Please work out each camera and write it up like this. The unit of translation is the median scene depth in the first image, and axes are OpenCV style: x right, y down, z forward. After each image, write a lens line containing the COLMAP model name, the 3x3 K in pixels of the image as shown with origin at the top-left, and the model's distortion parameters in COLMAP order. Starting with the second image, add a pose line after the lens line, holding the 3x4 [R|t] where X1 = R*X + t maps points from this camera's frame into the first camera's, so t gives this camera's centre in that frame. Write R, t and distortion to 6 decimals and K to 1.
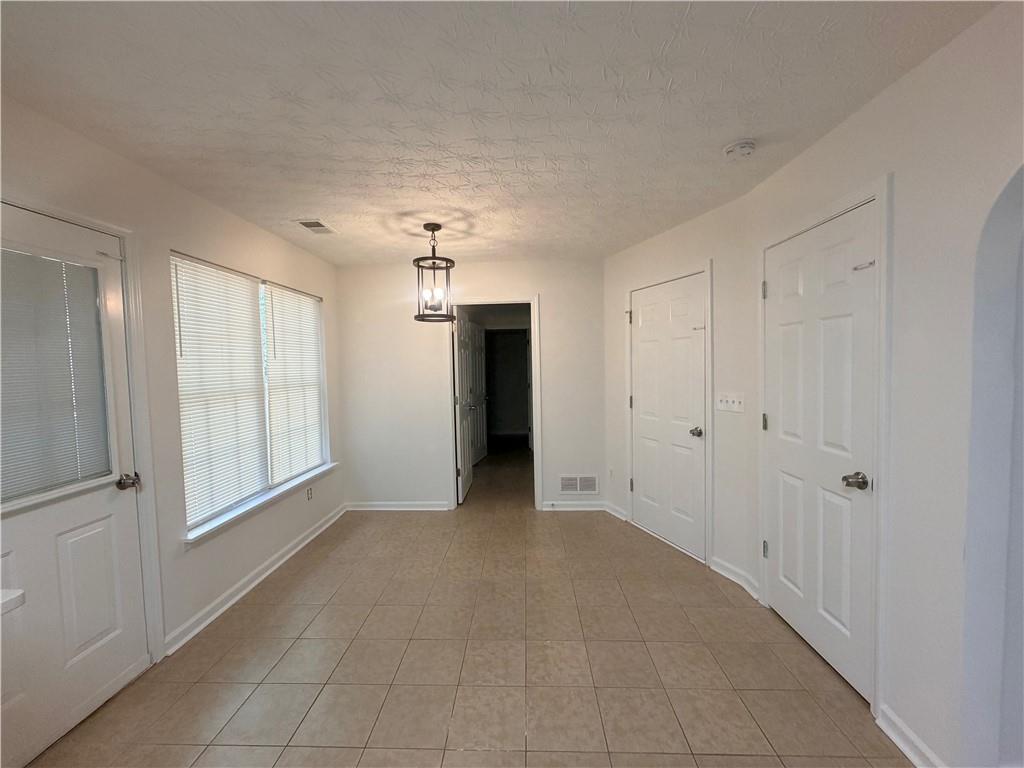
lens RADIAL K [[408.7, 0, 508.6], [0, 408.7, 384.2], [0, 0, 1]] dist [0.000128, 0.000070]
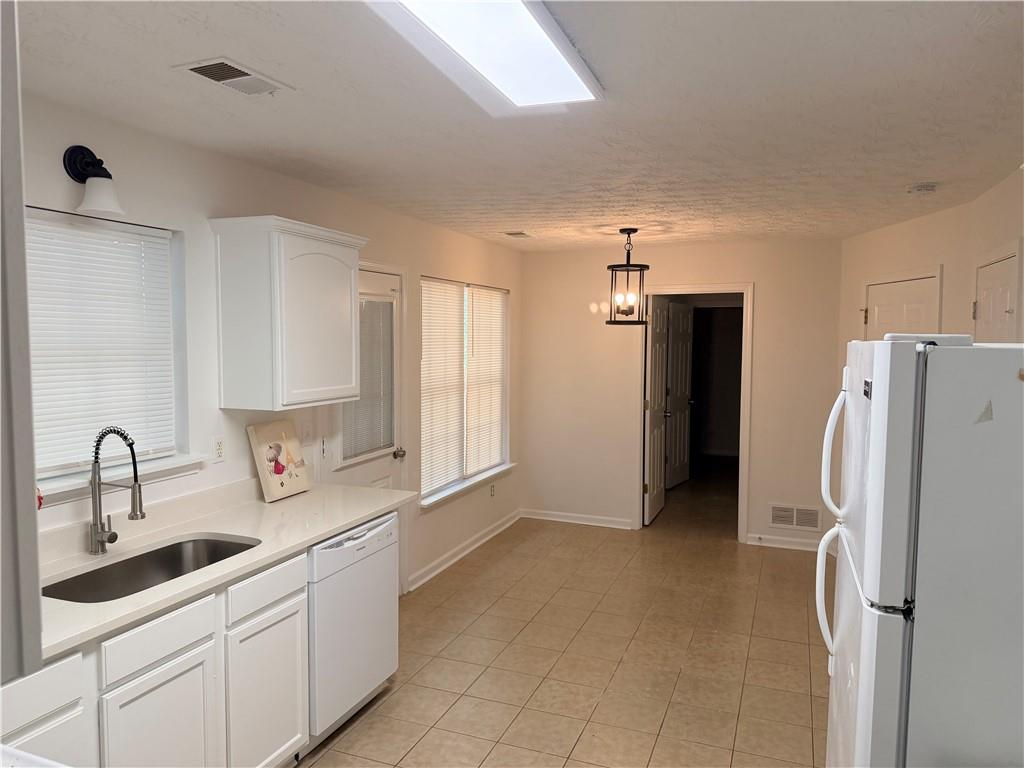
lens RADIAL K [[715.5, 0, 510.3], [0, 715.5, 385.9], [0, 0, 1]] dist [0.080451, -0.095072]
pose [[0.944852, 0.049410, -0.323749, 0.113528], [-0.040944, 0.998619, 0.032912, -0.048697], [0.324928, -0.017841, 0.945570, -0.671432]]
